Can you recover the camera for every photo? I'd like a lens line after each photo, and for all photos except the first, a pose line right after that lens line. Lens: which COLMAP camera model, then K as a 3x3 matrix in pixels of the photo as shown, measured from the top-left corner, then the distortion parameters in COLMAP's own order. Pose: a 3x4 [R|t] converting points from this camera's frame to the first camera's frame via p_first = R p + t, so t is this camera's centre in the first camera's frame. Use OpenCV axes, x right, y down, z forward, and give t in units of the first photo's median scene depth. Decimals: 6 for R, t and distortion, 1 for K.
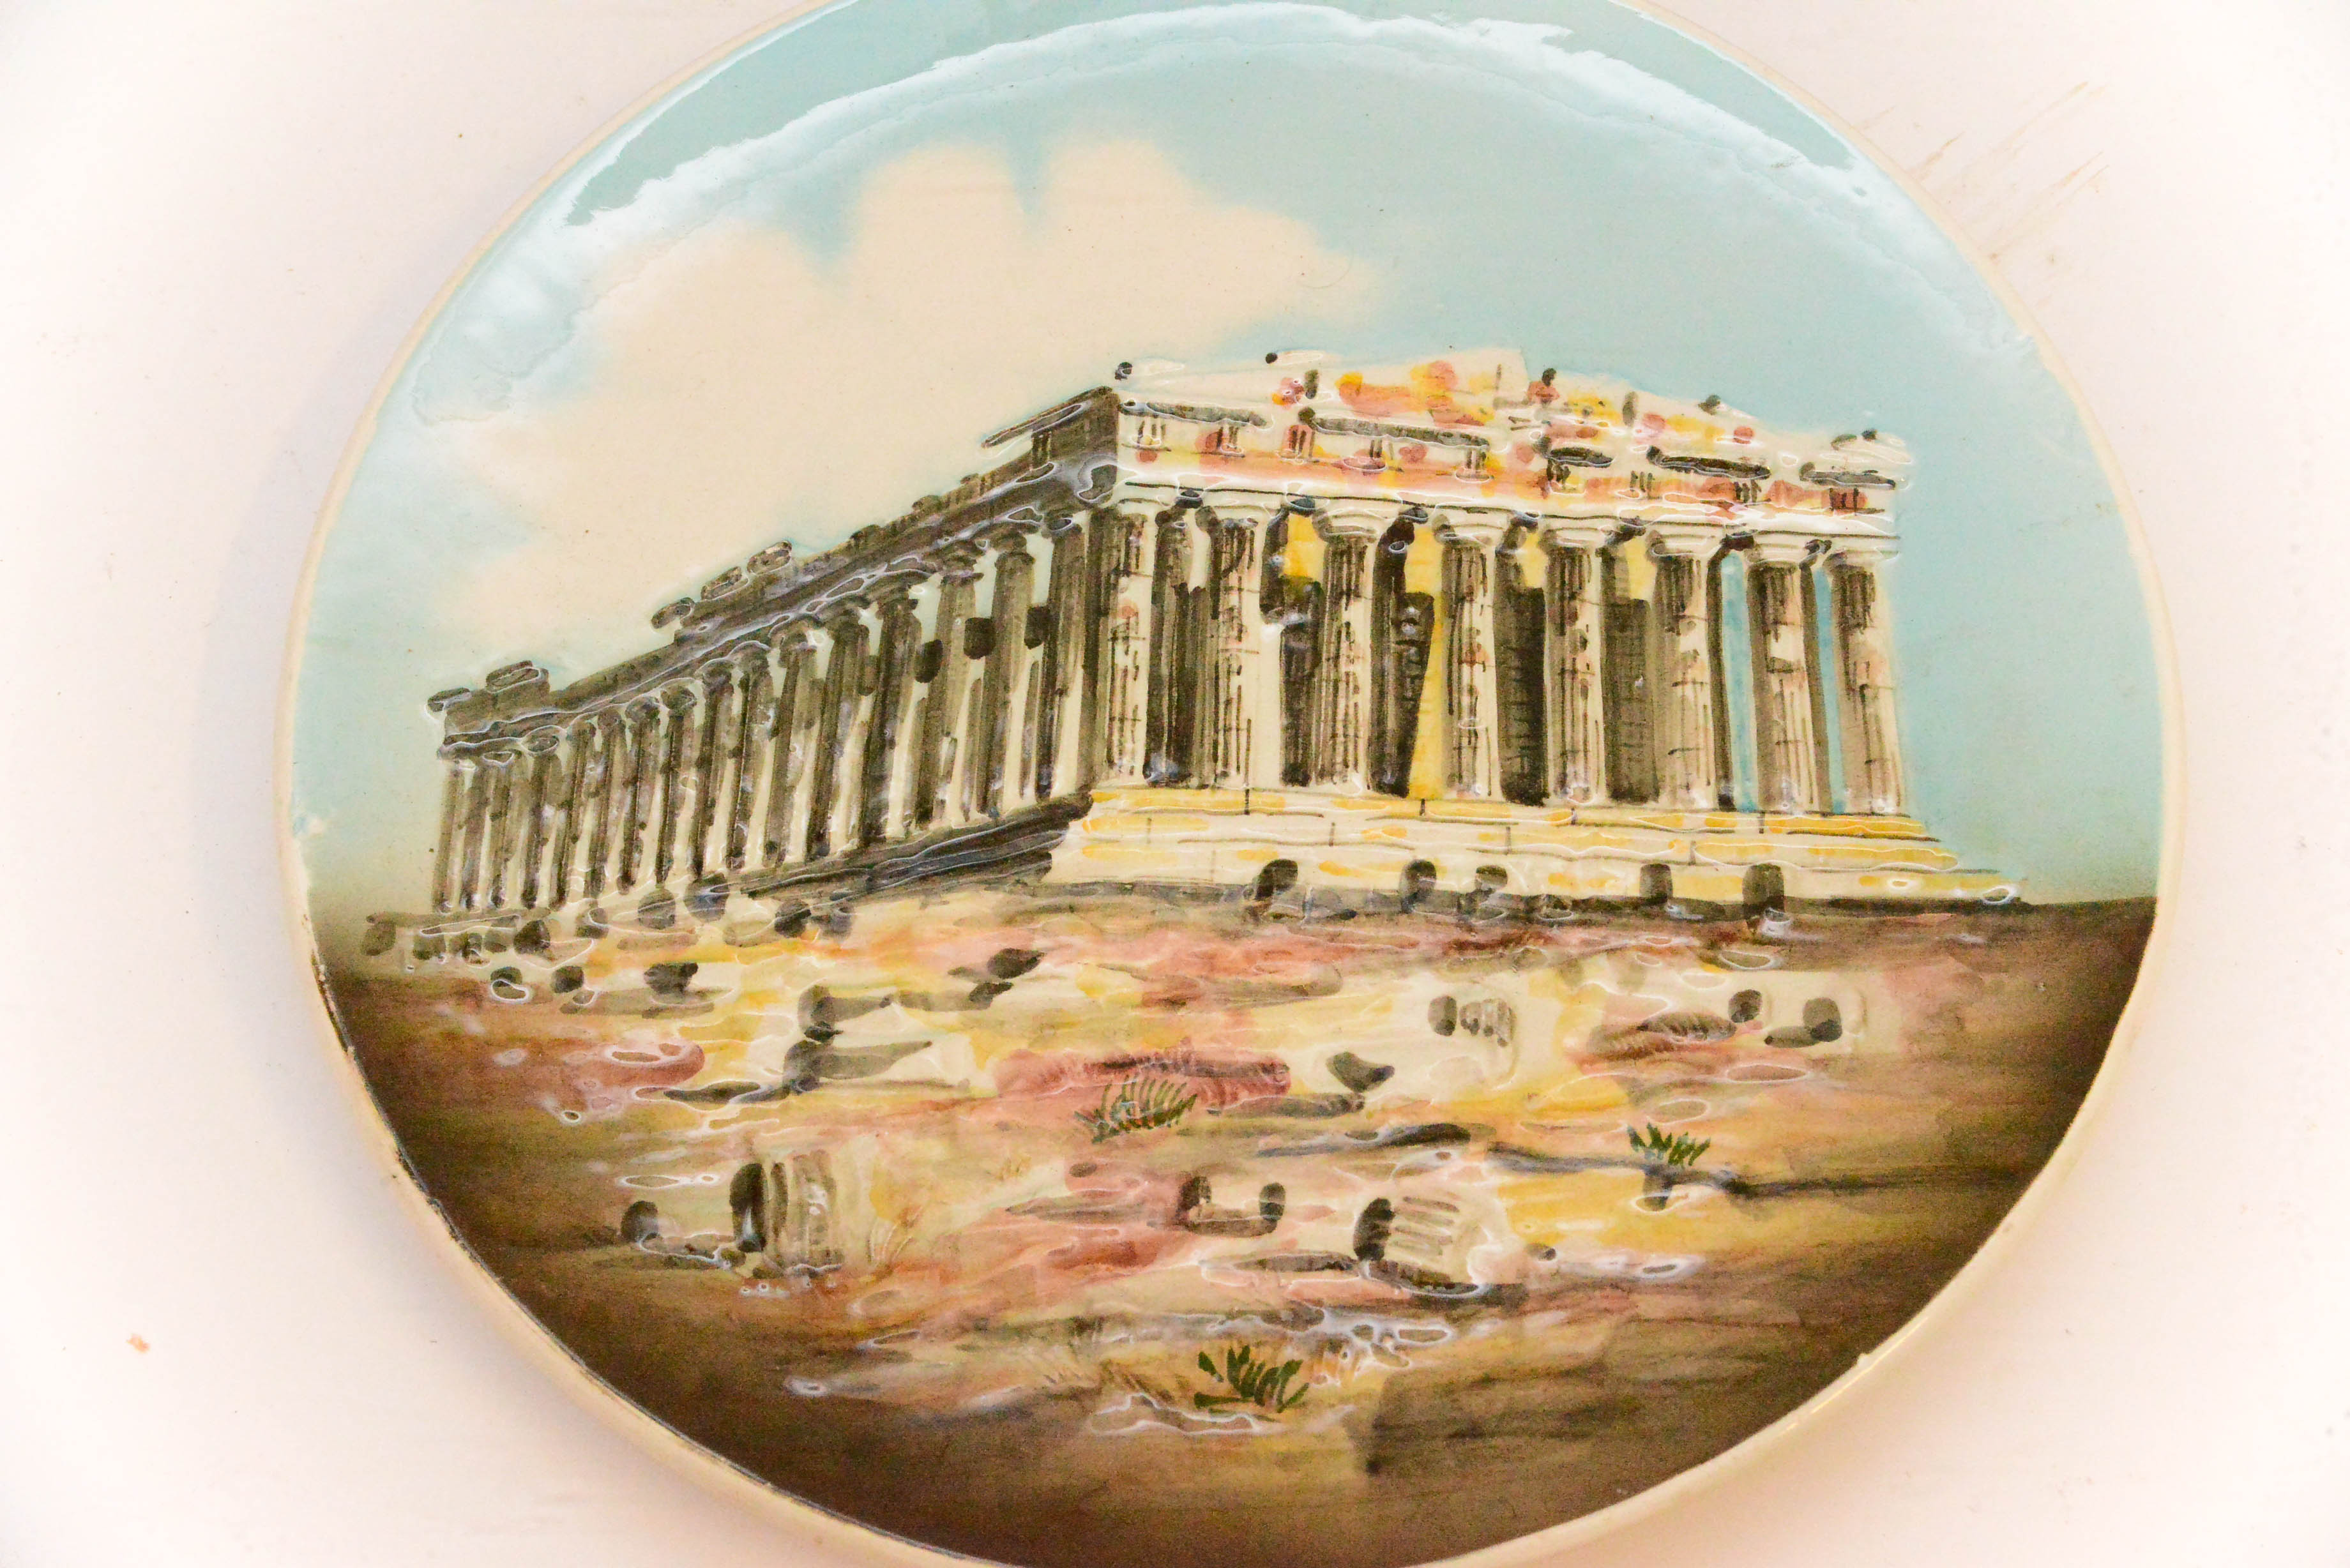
lens RADIAL K [[3060.0, 0, 1171.3], [0, 3060.0, 782.6], [0, 0, 1]] dist [0.043621, 0.000000]
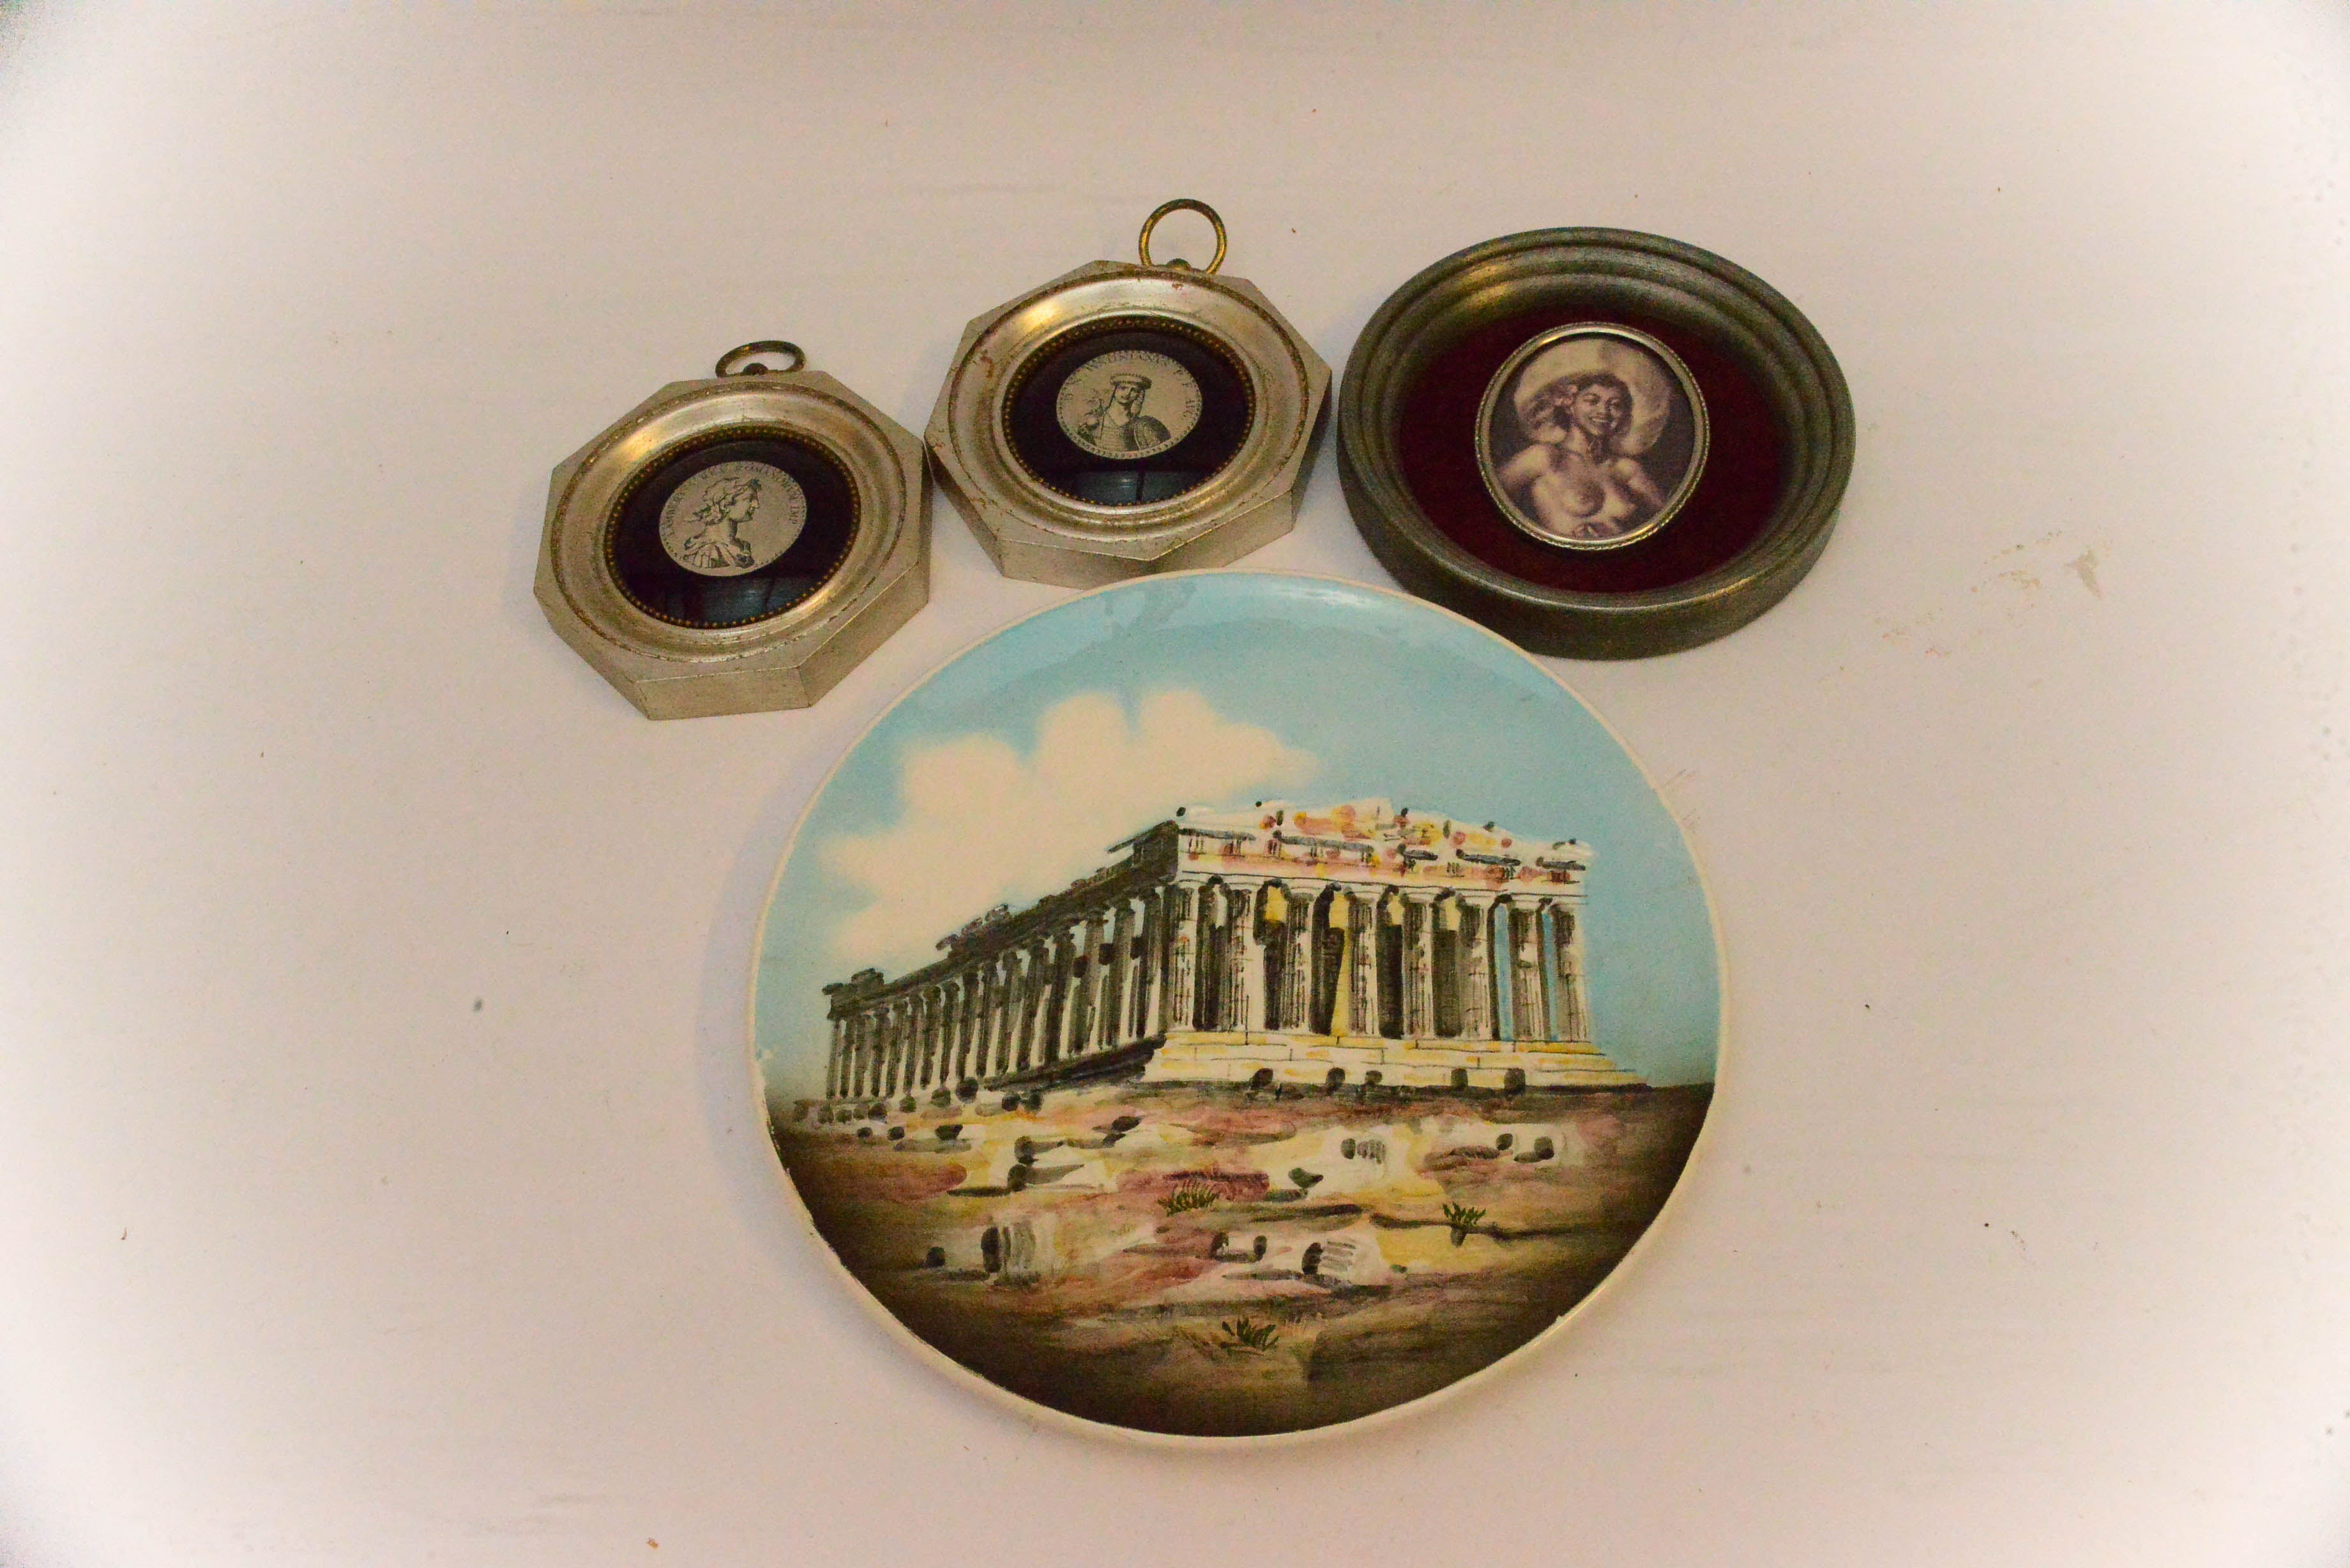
lens RADIAL K [[2211.7, 0, 1168.5], [0, 2211.7, 783.1], [0, 0, 1]] dist [-0.012663, 0.000000]
pose [[0.999486, -0.012845, -0.029382, 0.018934], [0.009365, 0.993245, -0.115655, 0.007257], [0.030669, 0.115321, 0.992855, -0.403103]]
